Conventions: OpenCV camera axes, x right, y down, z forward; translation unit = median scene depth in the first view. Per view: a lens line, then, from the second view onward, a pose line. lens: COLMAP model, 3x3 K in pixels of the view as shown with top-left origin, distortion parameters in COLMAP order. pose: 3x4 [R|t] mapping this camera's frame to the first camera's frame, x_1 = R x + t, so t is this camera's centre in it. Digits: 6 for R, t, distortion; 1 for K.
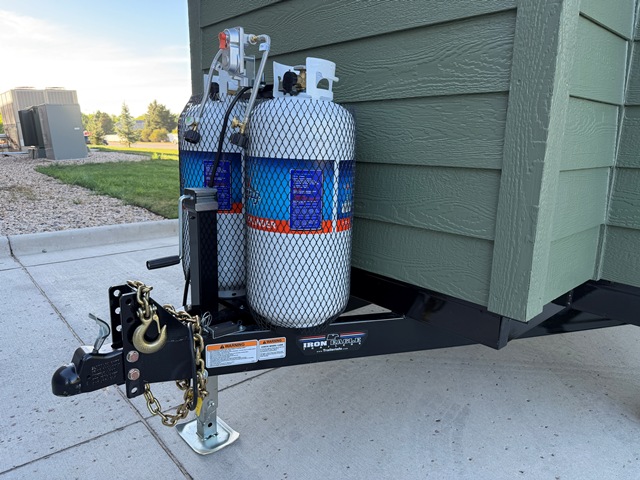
lens RADIAL K [[448.1, 0, 319.9], [0, 448.1, 229.8], [0, 0, 1]] dist [0.028096, -0.034714]
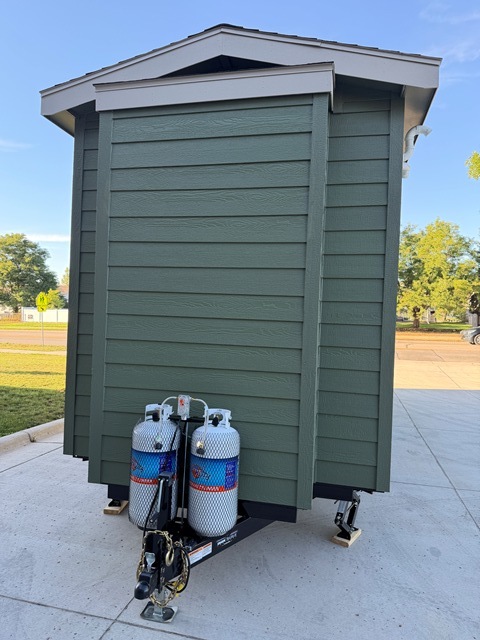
lens RADIAL K [[451.0, 0, 240.0], [0, 451.0, 320.0], [0, 0, 1]] dist [0.017276, -0.027639]
pose [[0.813546, 0.021211, 0.581113, -1.218473], [0.083525, 0.984709, -0.152876, -0.441418], [-0.575470, 0.172909, 0.799335, -0.920210]]
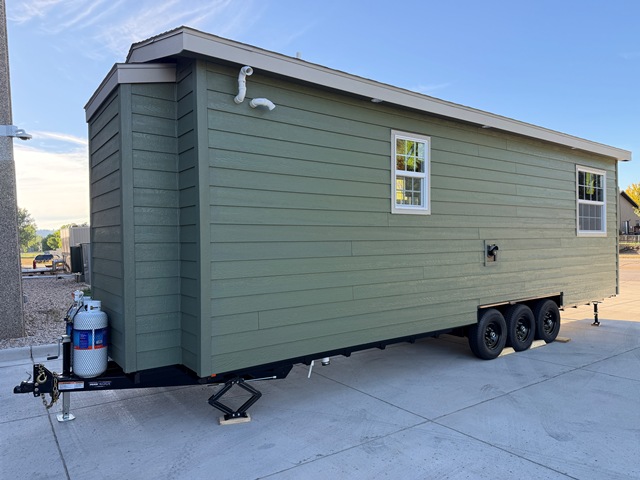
lens RADIAL K [[450.9, 0, 320.0], [0, 450.9, 240.0], [0, 0, 1]] dist [0.018639, -0.029536]
pose [[0.994487, -0.021961, -0.102534, 2.063857], [0.000577, 0.978954, -0.204078, -0.102839], [0.104858, 0.202894, 0.973570, -2.326439]]
